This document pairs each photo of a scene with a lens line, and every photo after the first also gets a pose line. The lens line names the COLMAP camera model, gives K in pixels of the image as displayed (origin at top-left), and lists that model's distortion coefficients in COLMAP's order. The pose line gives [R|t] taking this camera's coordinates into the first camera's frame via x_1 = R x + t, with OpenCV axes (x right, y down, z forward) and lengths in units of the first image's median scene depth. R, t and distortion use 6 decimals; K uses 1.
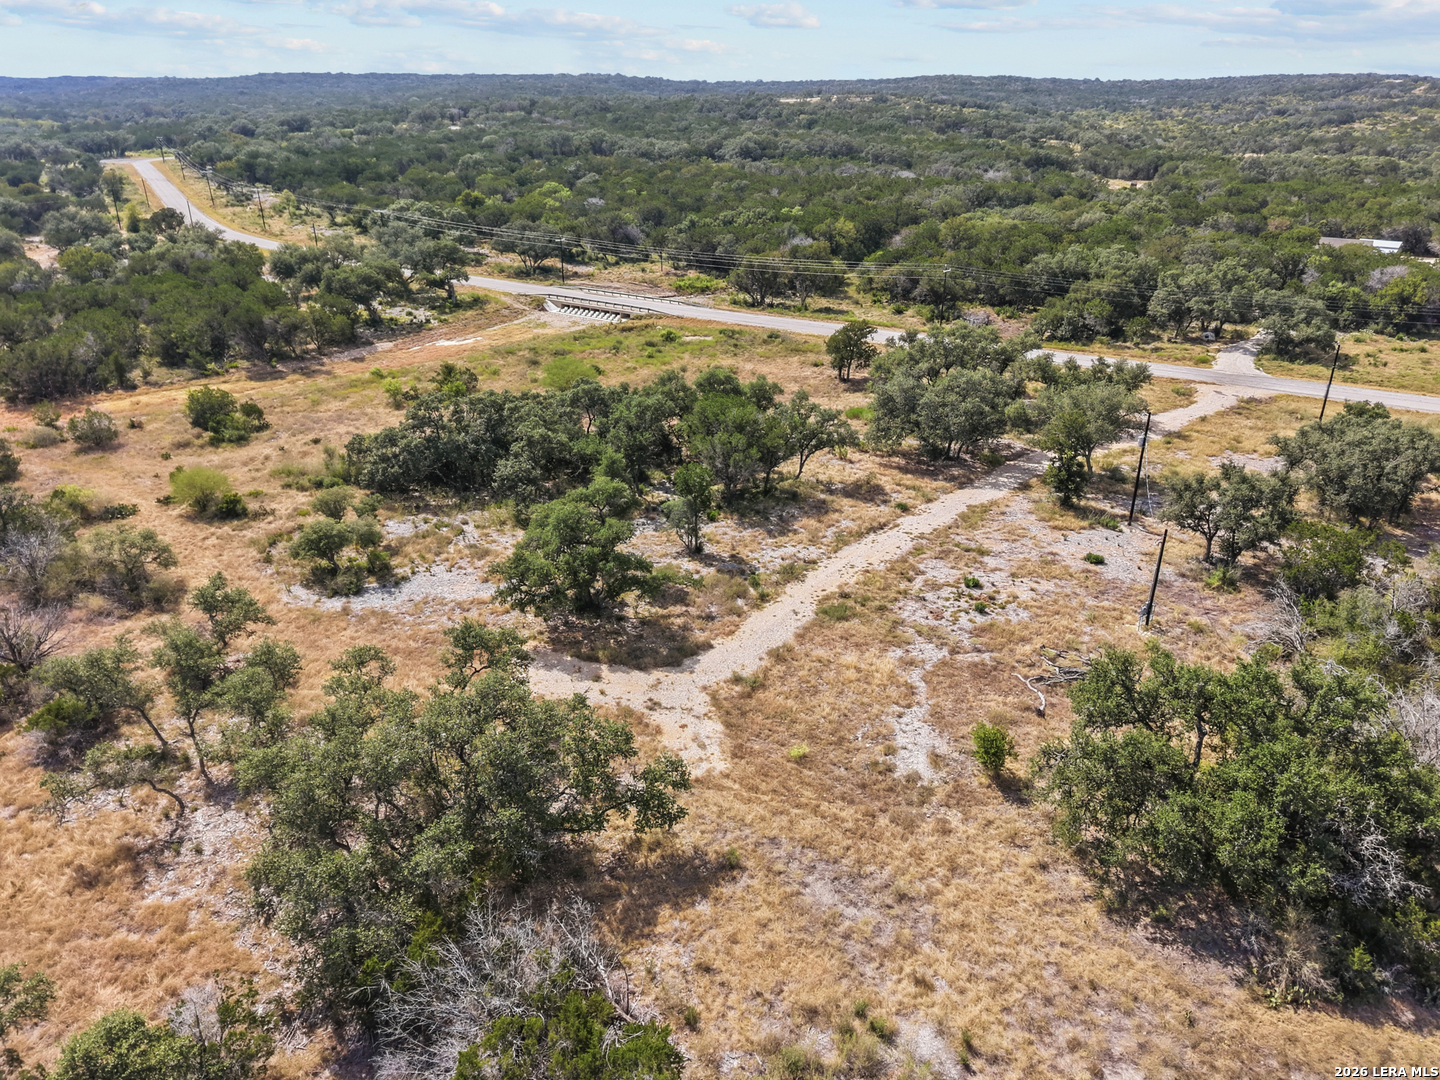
lens RADIAL K [[962.9, 0, 723.1], [0, 962.9, 534.1], [0, 0, 1]] dist [0.030852, -0.028965]
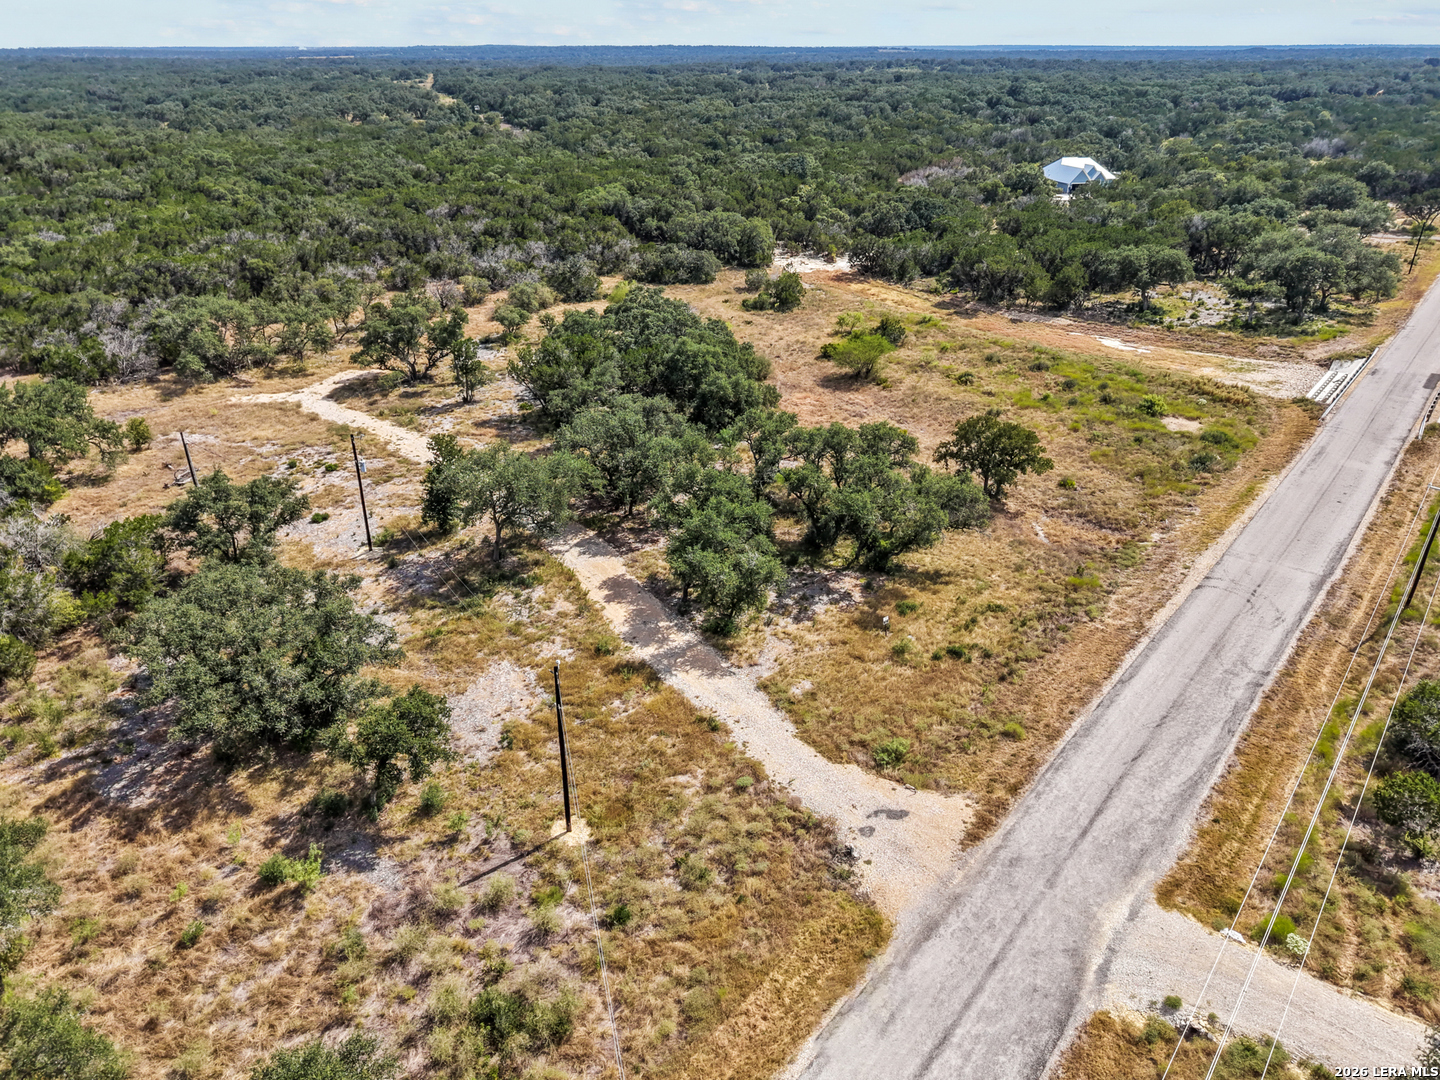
lens RADIAL K [[962.9, 0, 715.9], [0, 962.9, 526.3], [0, 0, 1]] dist [0.030852, -0.028965]
pose [[-0.117329, 0.432743, -0.893850, 0.987336], [-0.395242, 0.805363, 0.441784, -0.468659], [0.911053, 0.405121, 0.076545, 1.005954]]
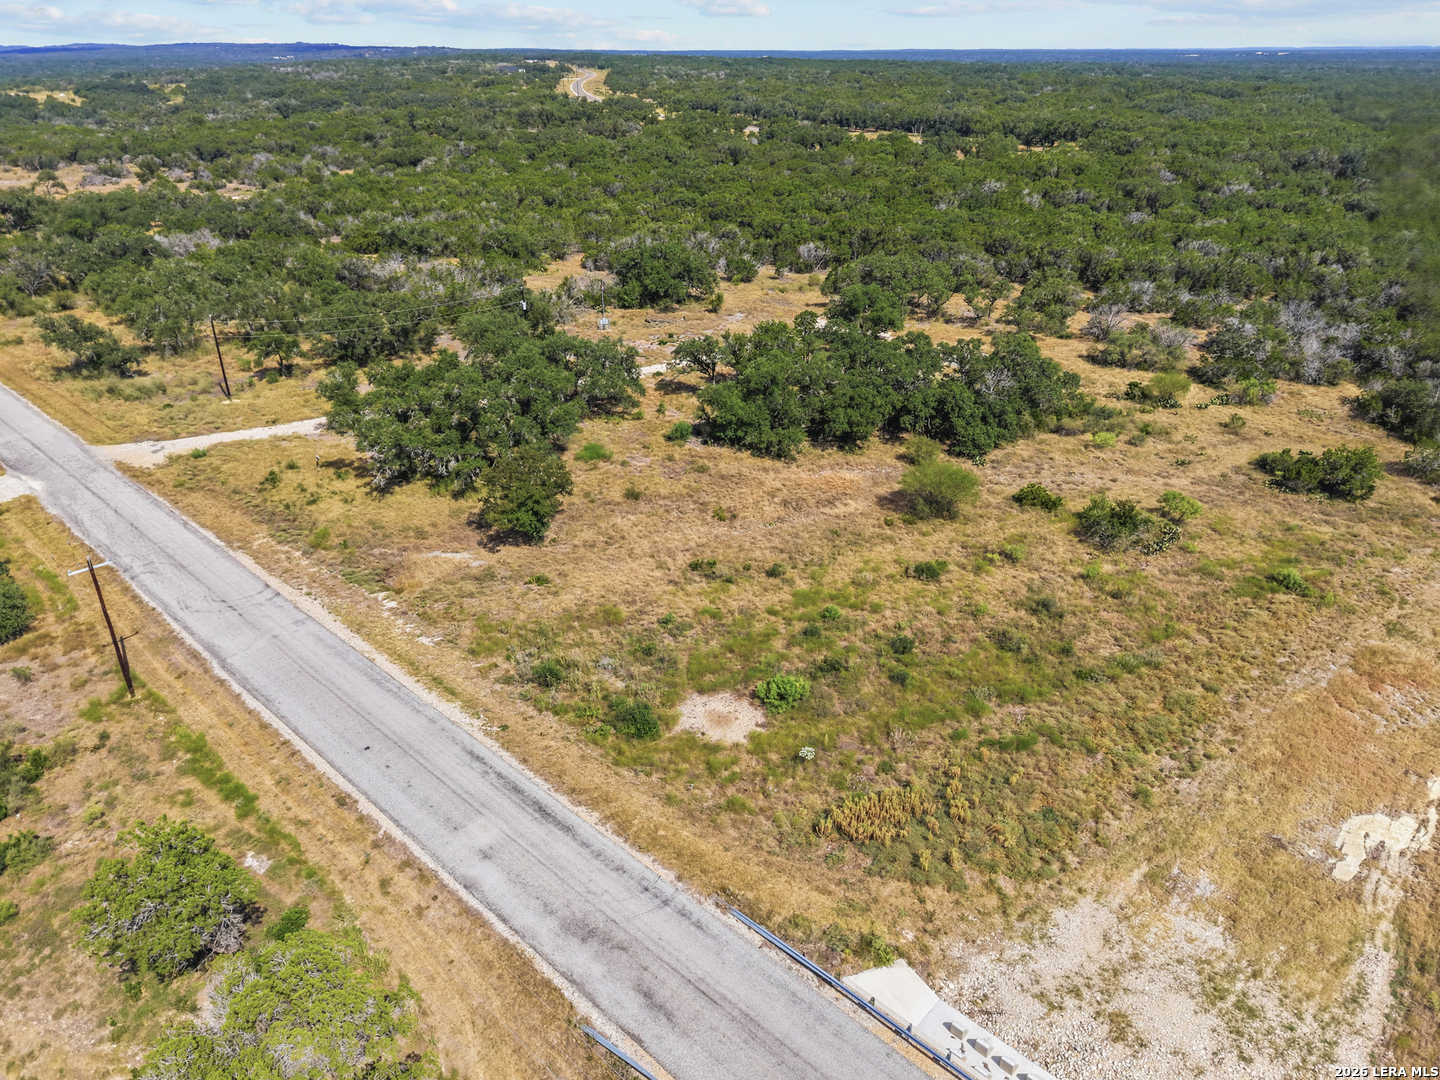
lens RADIAL K [[962.9, 0, 716.0], [0, 962.9, 564.1], [0, 0, 1]] dist [0.030852, -0.028965]
pose [[-0.985423, -0.087297, 0.146019, -0.116420], [0.059920, 0.625210, 0.778153, -0.824870], [-0.159223, 0.775559, -0.610865, 1.787098]]
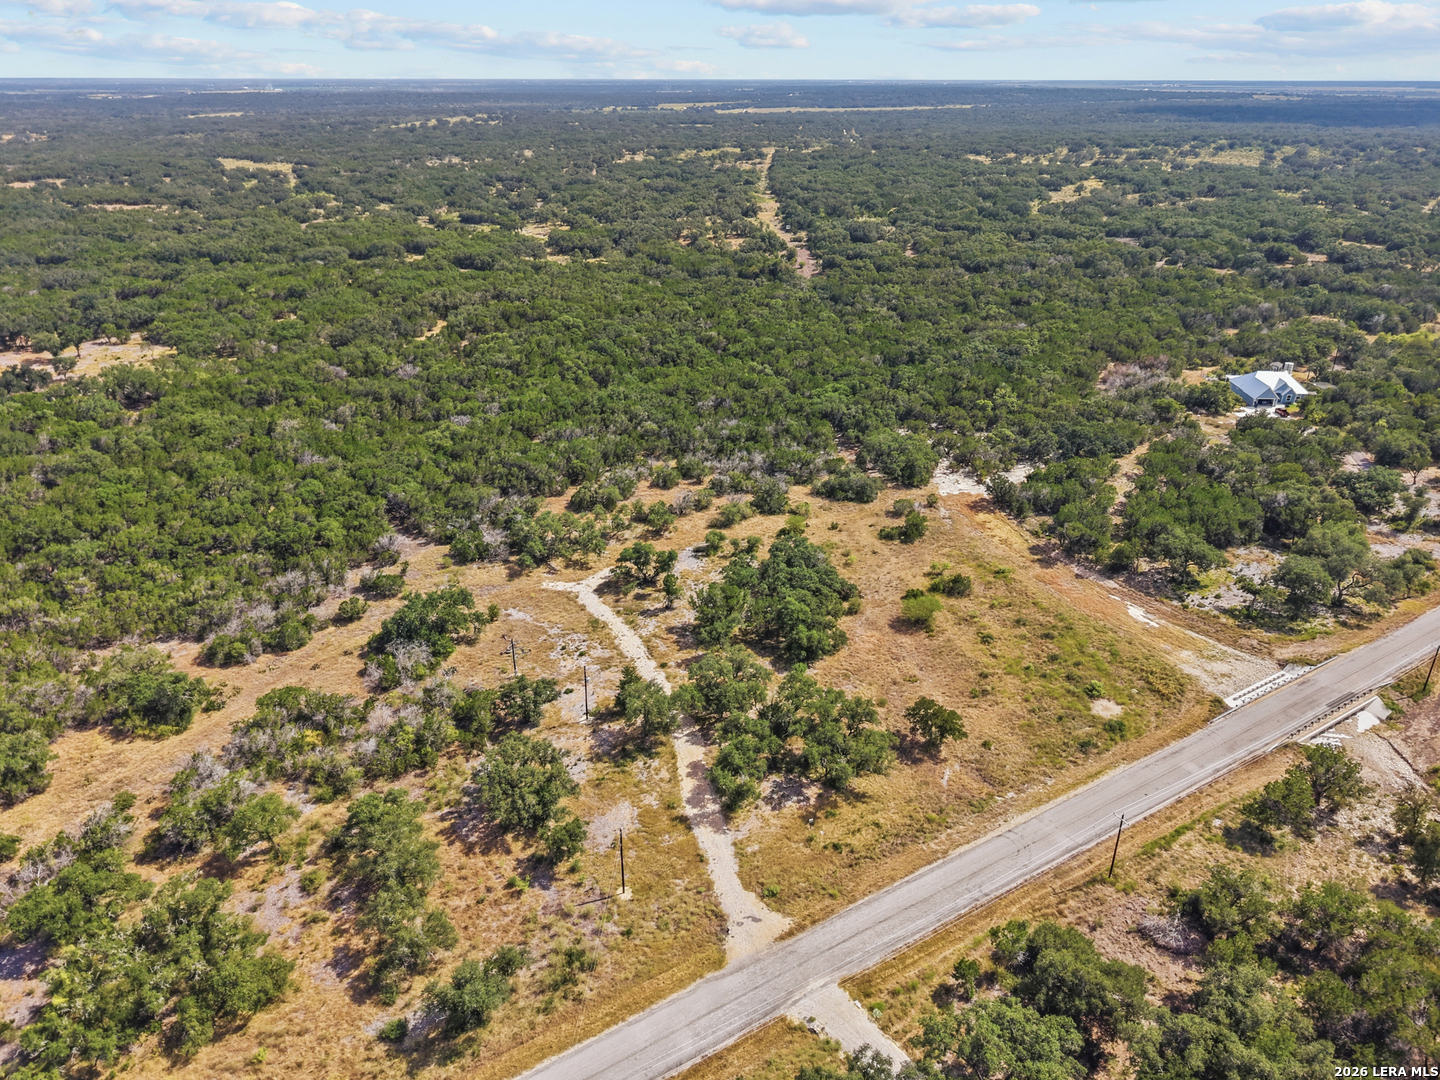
lens RADIAL K [[962.9, 0, 719.9], [0, 962.9, 529.7], [0, 0, 1]] dist [0.030852, -0.028965]
pose [[-0.429130, 0.375599, -0.821446, 1.383105], [-0.357981, 0.764242, 0.536455, -1.120066], [0.829275, 0.524271, -0.193502, 1.132194]]
